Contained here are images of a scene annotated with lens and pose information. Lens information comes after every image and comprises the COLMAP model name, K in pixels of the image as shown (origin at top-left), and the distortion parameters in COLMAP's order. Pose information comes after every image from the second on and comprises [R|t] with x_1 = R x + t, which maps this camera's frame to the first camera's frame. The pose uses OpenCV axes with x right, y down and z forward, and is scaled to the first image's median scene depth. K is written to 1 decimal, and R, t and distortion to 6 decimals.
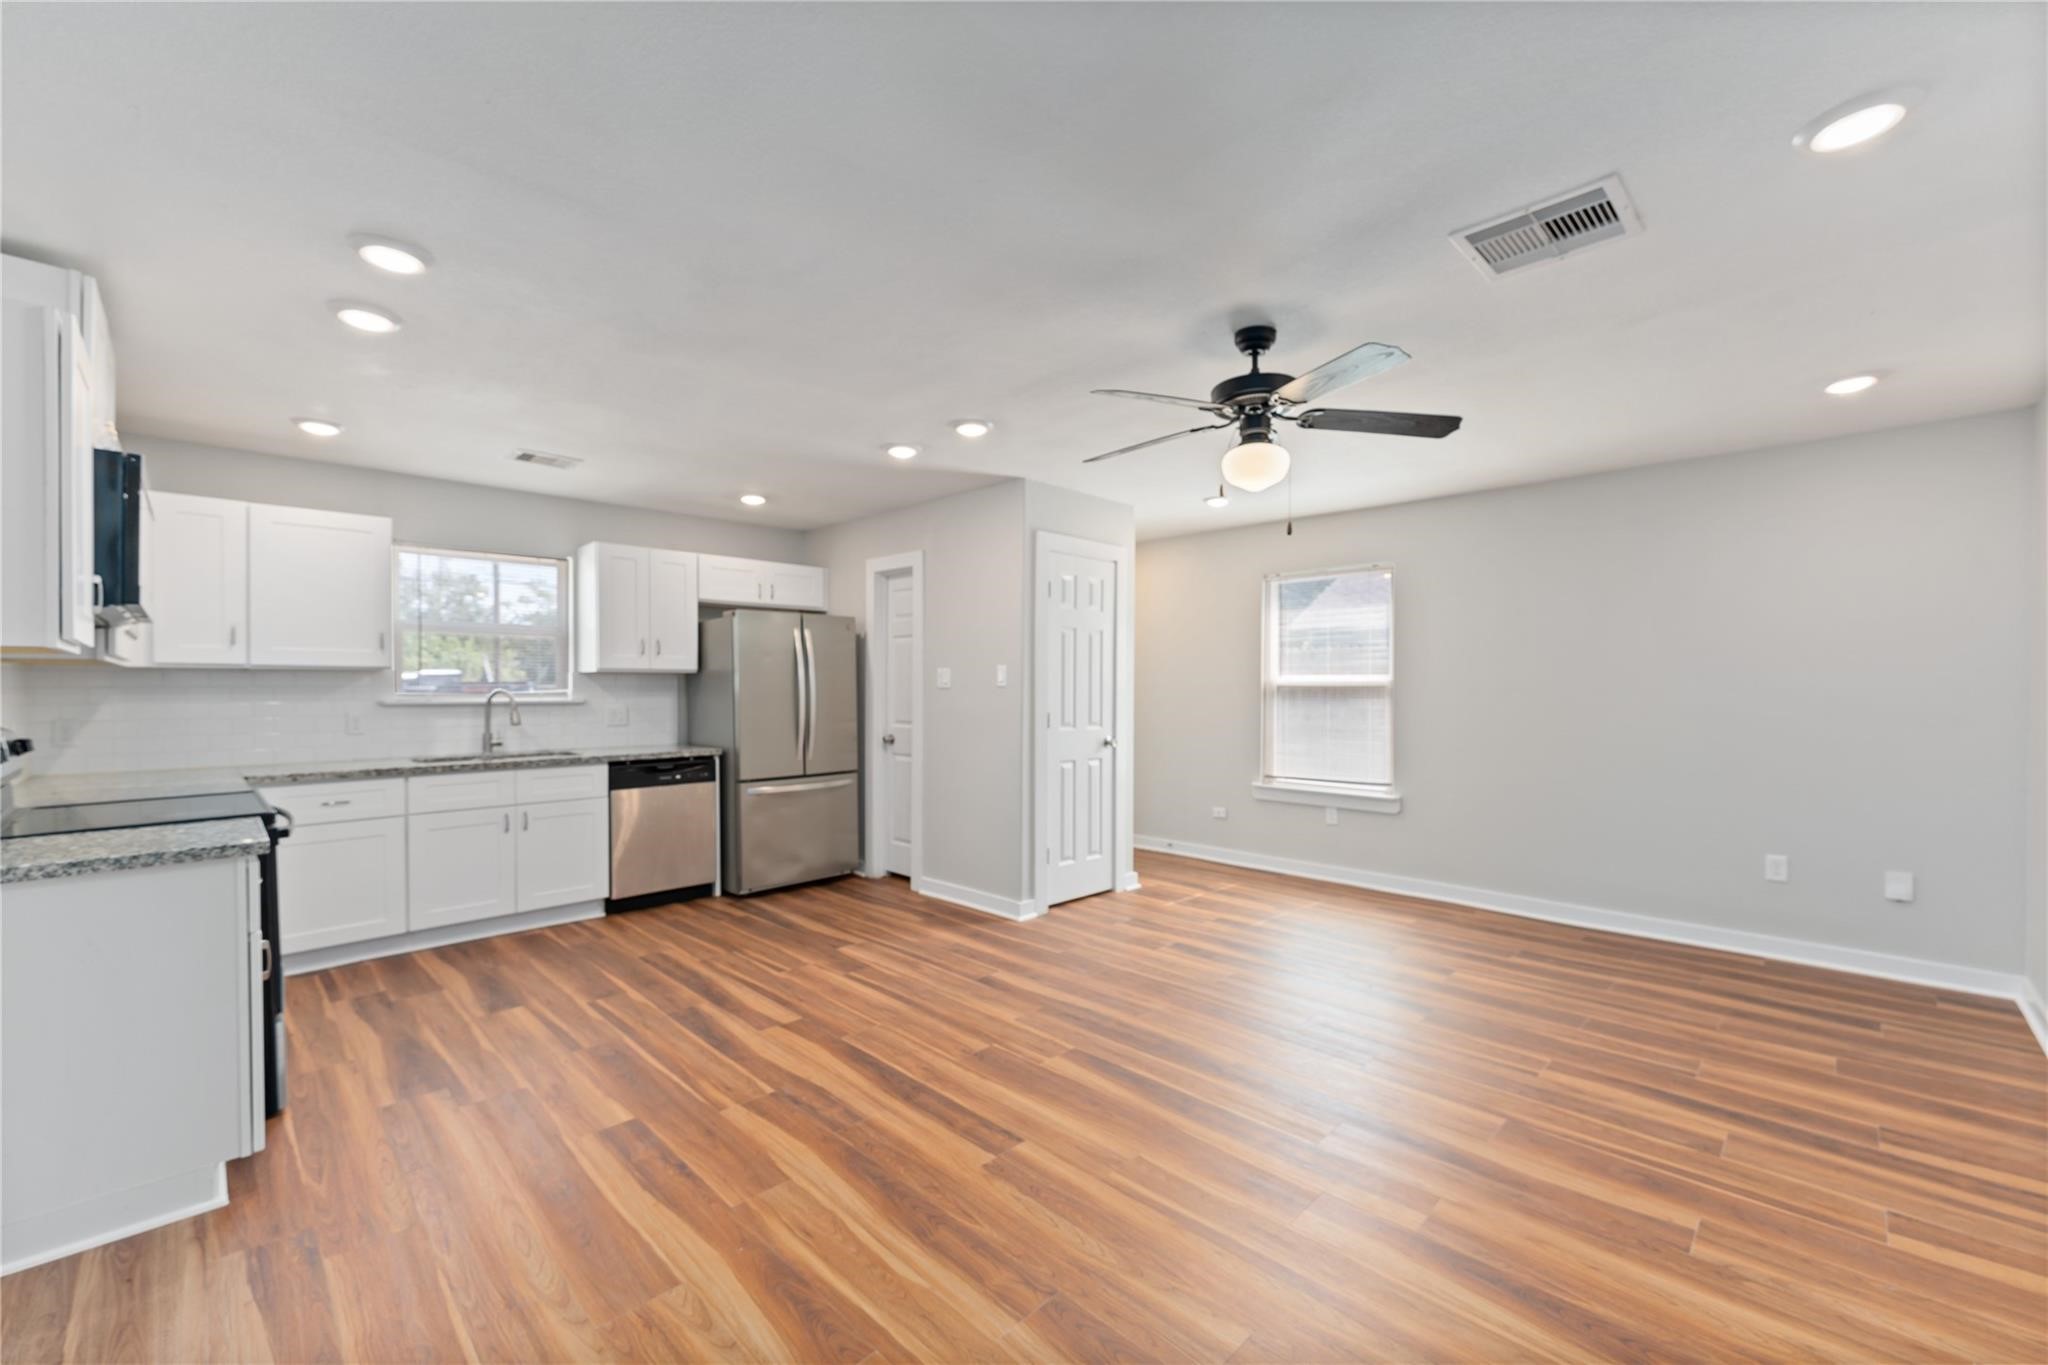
lens RADIAL K [[830.0, 0, 1020.4], [0, 830.0, 686.3], [0, 0, 1]] dist [0.001726, 0.000049]
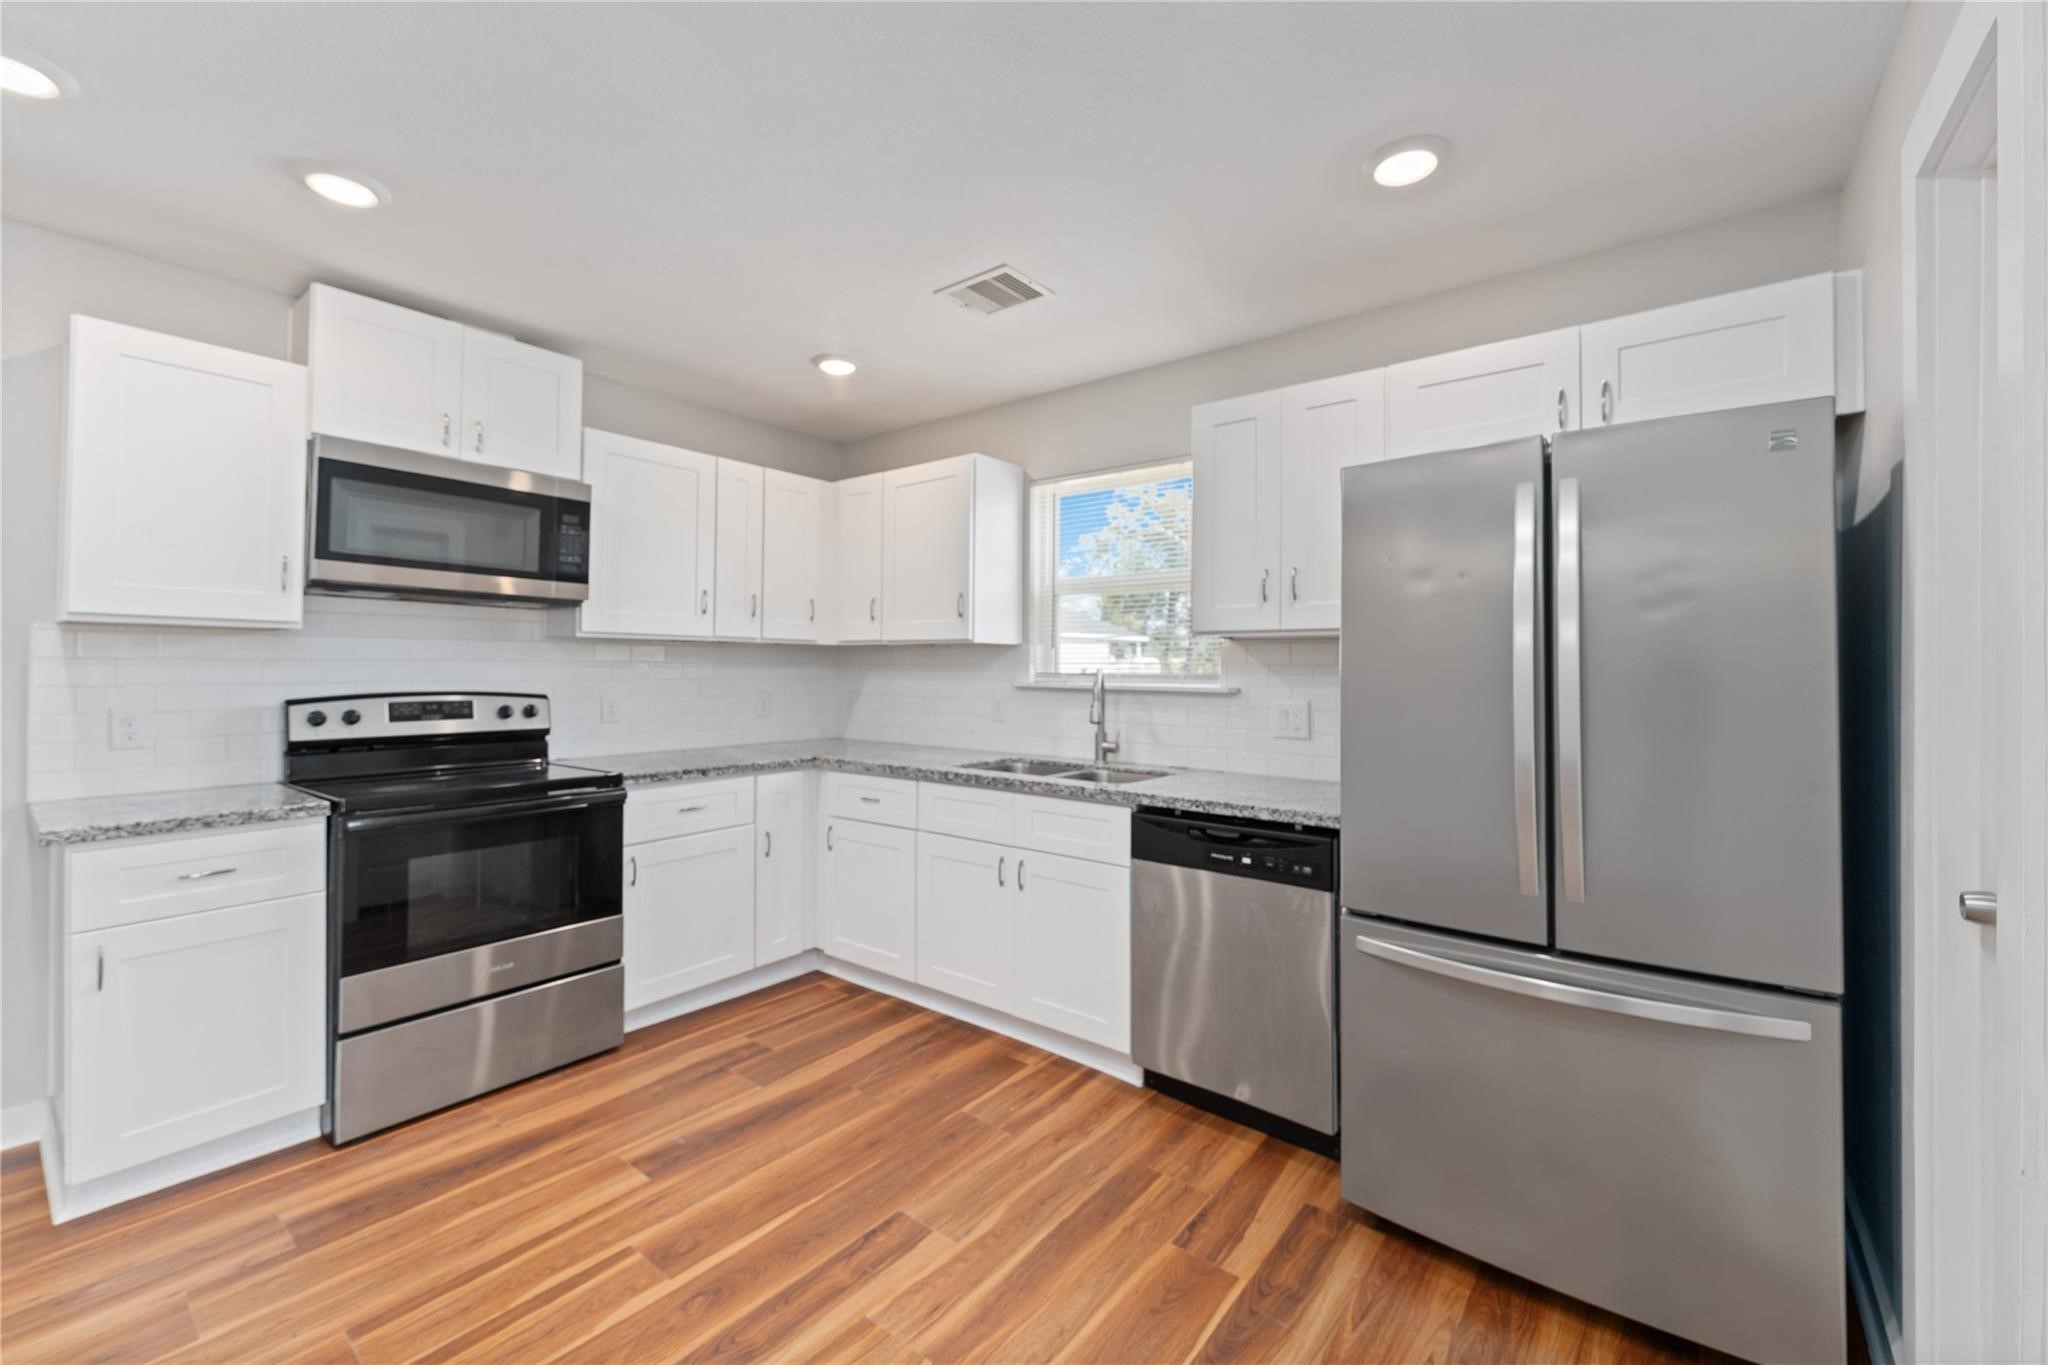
lens RADIAL K [[827.9, 0, 1024.5], [0, 827.9, 664.6], [0, 0, 1]] dist [0.002122, 0.000174]
pose [[0.125230, -0.003036, -0.992123, 0.040034], [-0.011023, 0.999929, -0.004451, 0.005532], [0.992066, 0.011493, 0.125188, 1.191360]]
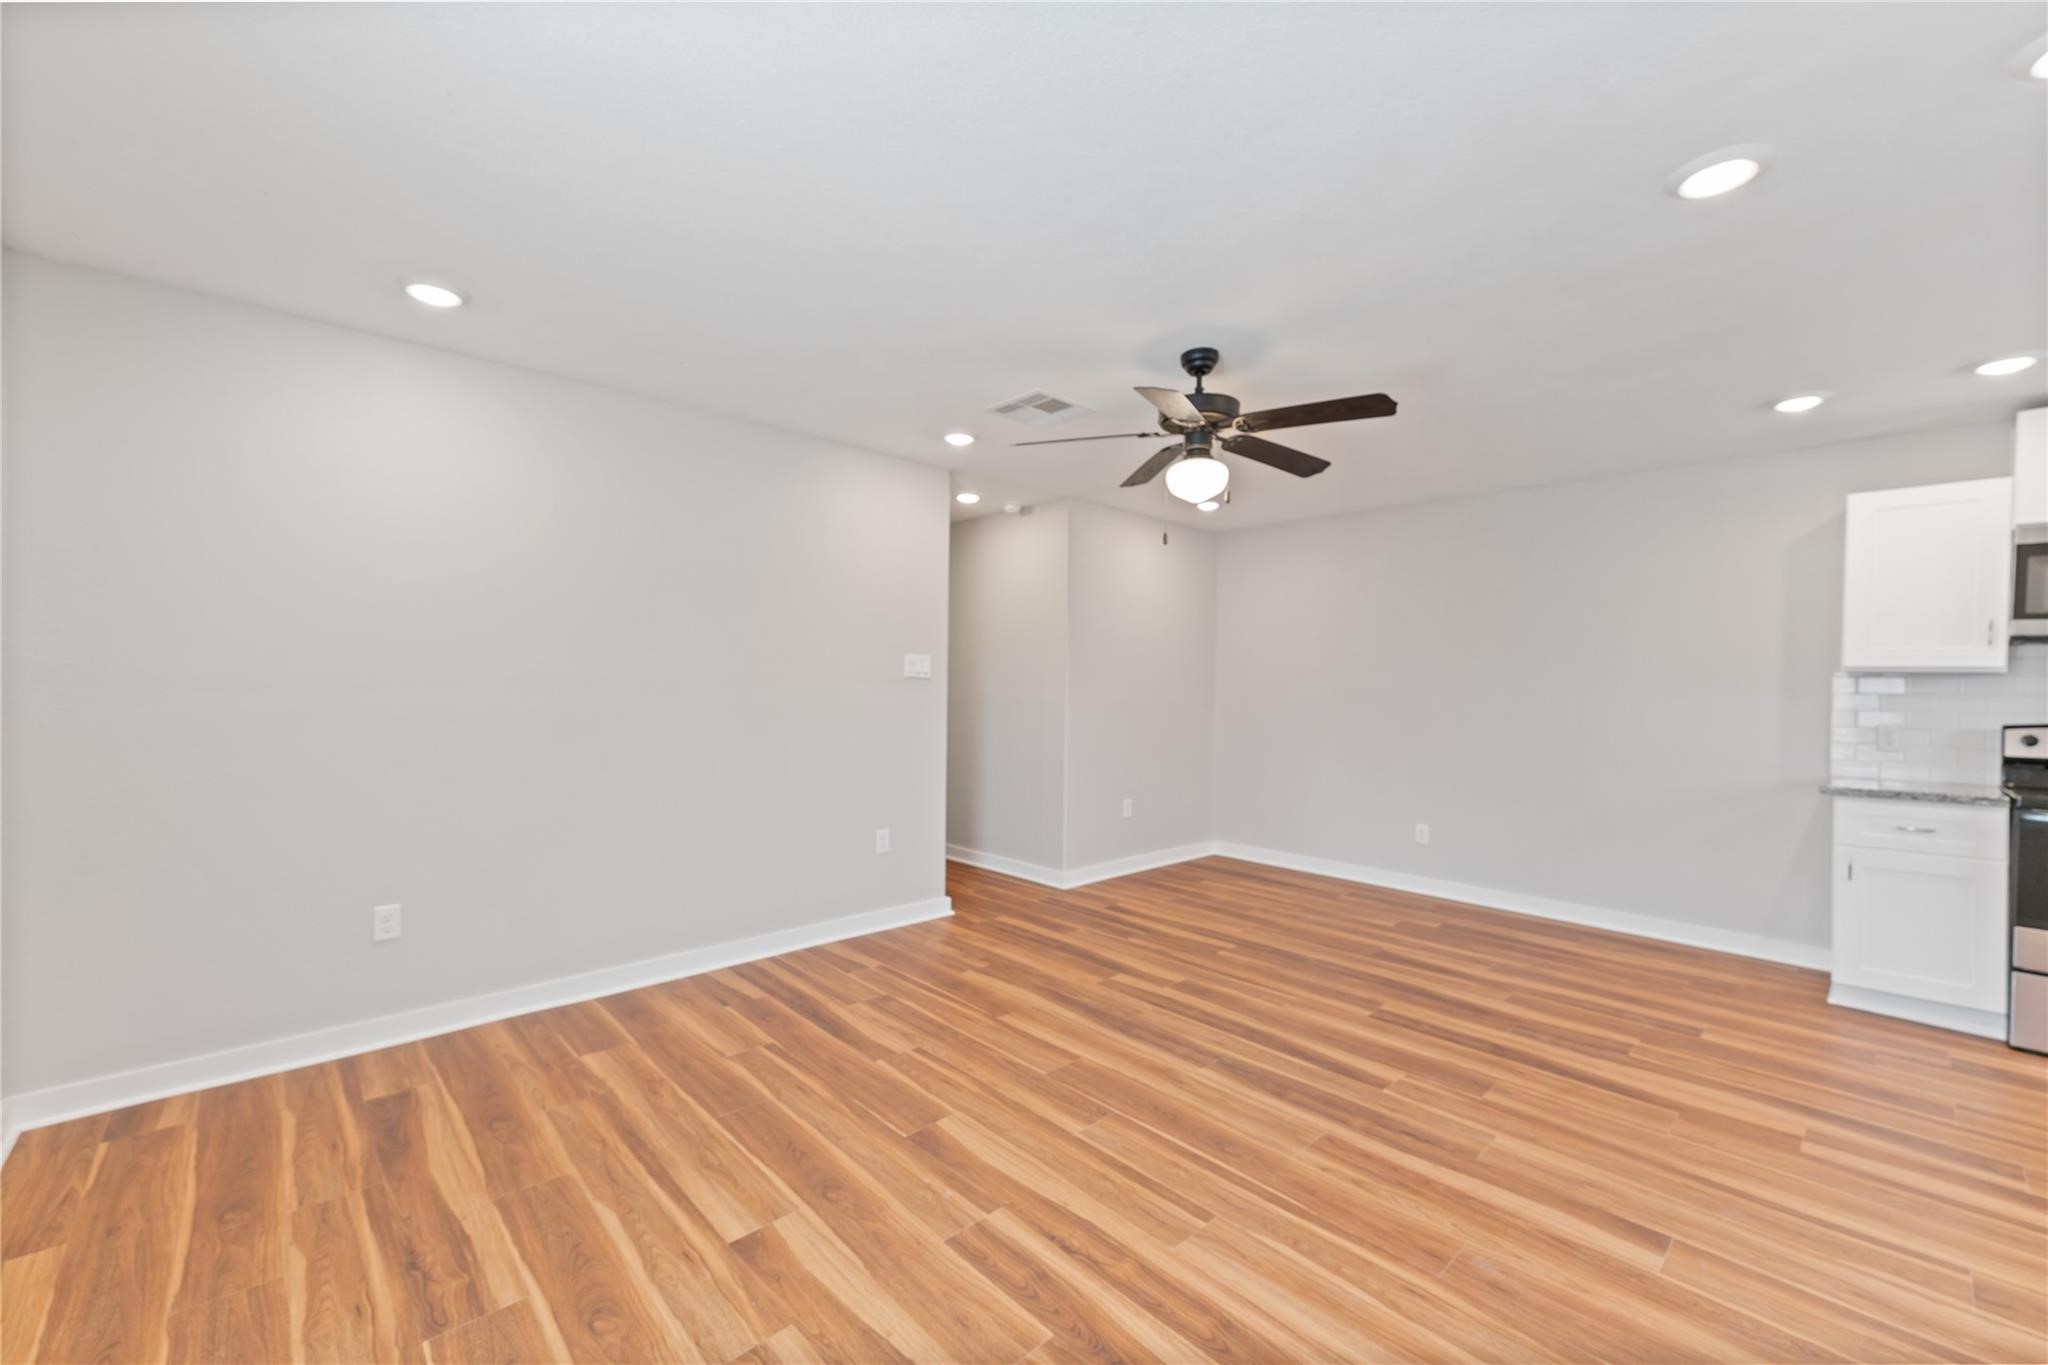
lens RADIAL K [[808.0, 0, 1024.0], [0, 808.0, 682.5], [0, 0, 1]] dist [0.001237, -0.000011]
pose [[-0.999088, -0.010632, 0.041361, 0.370392], [-0.010583, 0.999943, 0.001398, 0.000916], [-0.041373, 0.000959, -0.999143, 1.671662]]
